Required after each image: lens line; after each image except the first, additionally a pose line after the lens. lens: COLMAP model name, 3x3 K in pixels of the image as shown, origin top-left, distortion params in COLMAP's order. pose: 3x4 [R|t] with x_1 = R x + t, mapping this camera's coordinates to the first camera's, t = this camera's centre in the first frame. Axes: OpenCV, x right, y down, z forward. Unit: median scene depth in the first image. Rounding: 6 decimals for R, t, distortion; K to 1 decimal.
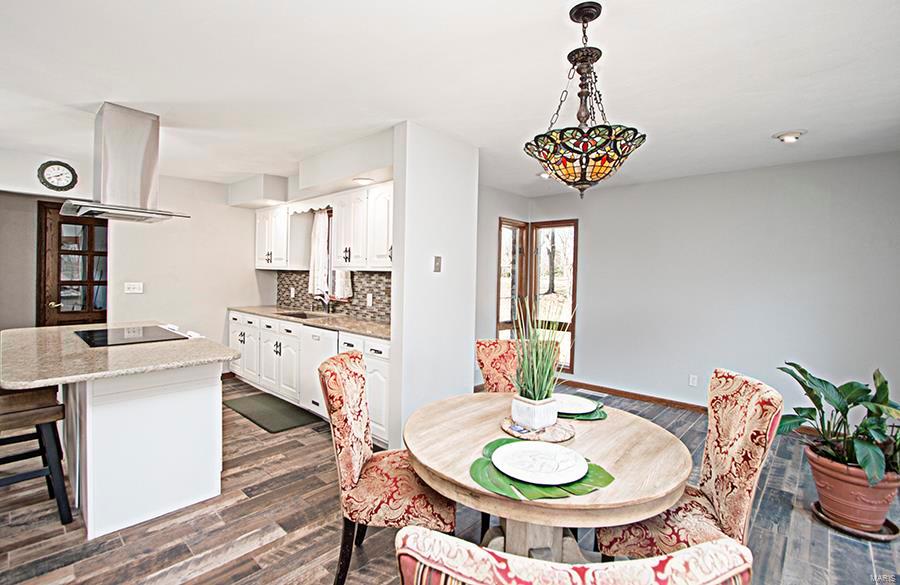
lens RADIAL K [[420.3, 0, 437.4], [0, 420.3, 281.6], [0, 0, 1]] dist [-0.006000, -0.000232]
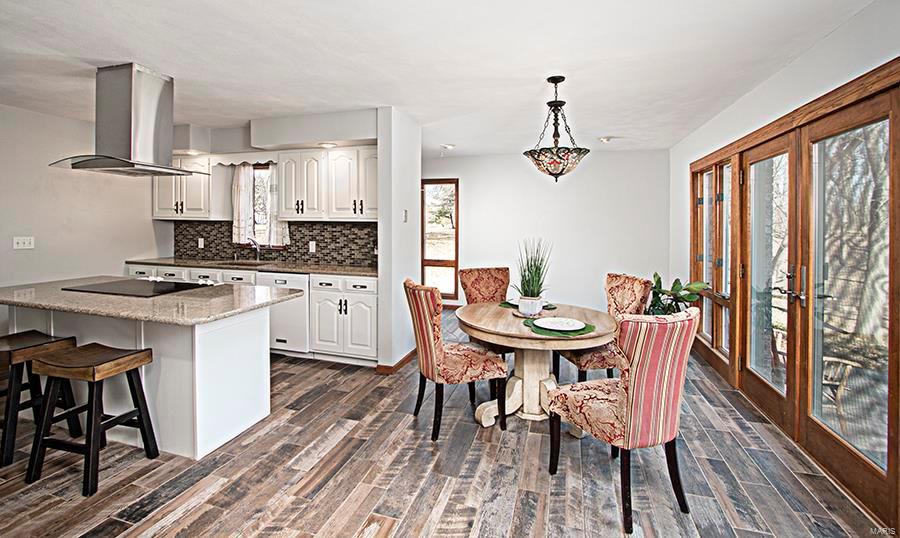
lens RADIAL K [[424.9, 0, 427.8], [0, 424.9, 225.6], [0, 0, 1]] dist [-0.001084, -0.000311]
pose [[0.904799, -0.014724, 0.425585, -0.378585], [0.015938, 0.999873, 0.000709, -0.009271], [-0.425542, 0.006141, 0.904918, -0.166061]]
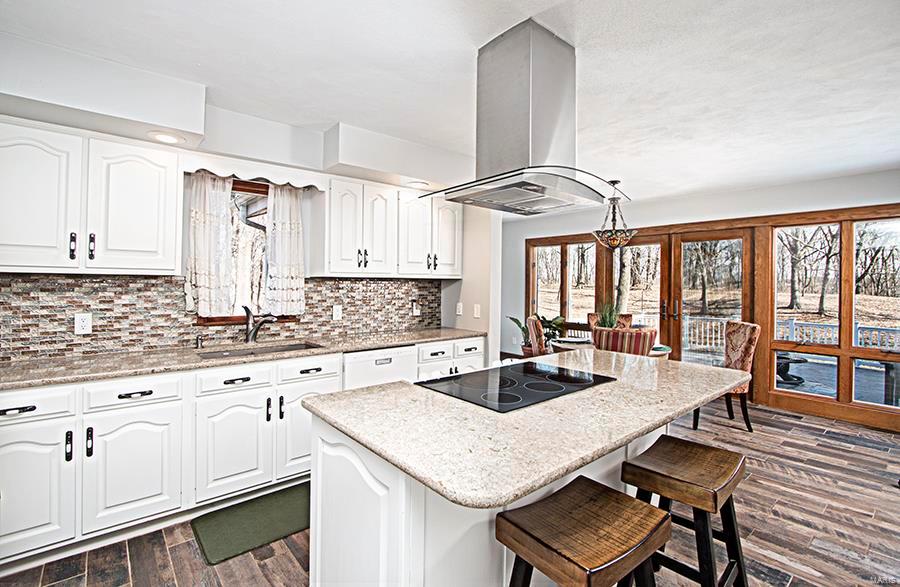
lens RADIAL K [[412.4, 0, 430.2], [0, 412.4, 291.2], [0, 0, 1]] dist [-0.011716, 0.000369]
pose [[0.129045, -0.041368, 0.990776, -0.972764], [0.012811, 0.999116, 0.040047, -0.029301], [-0.991556, 0.007525, 0.129461, 0.744522]]
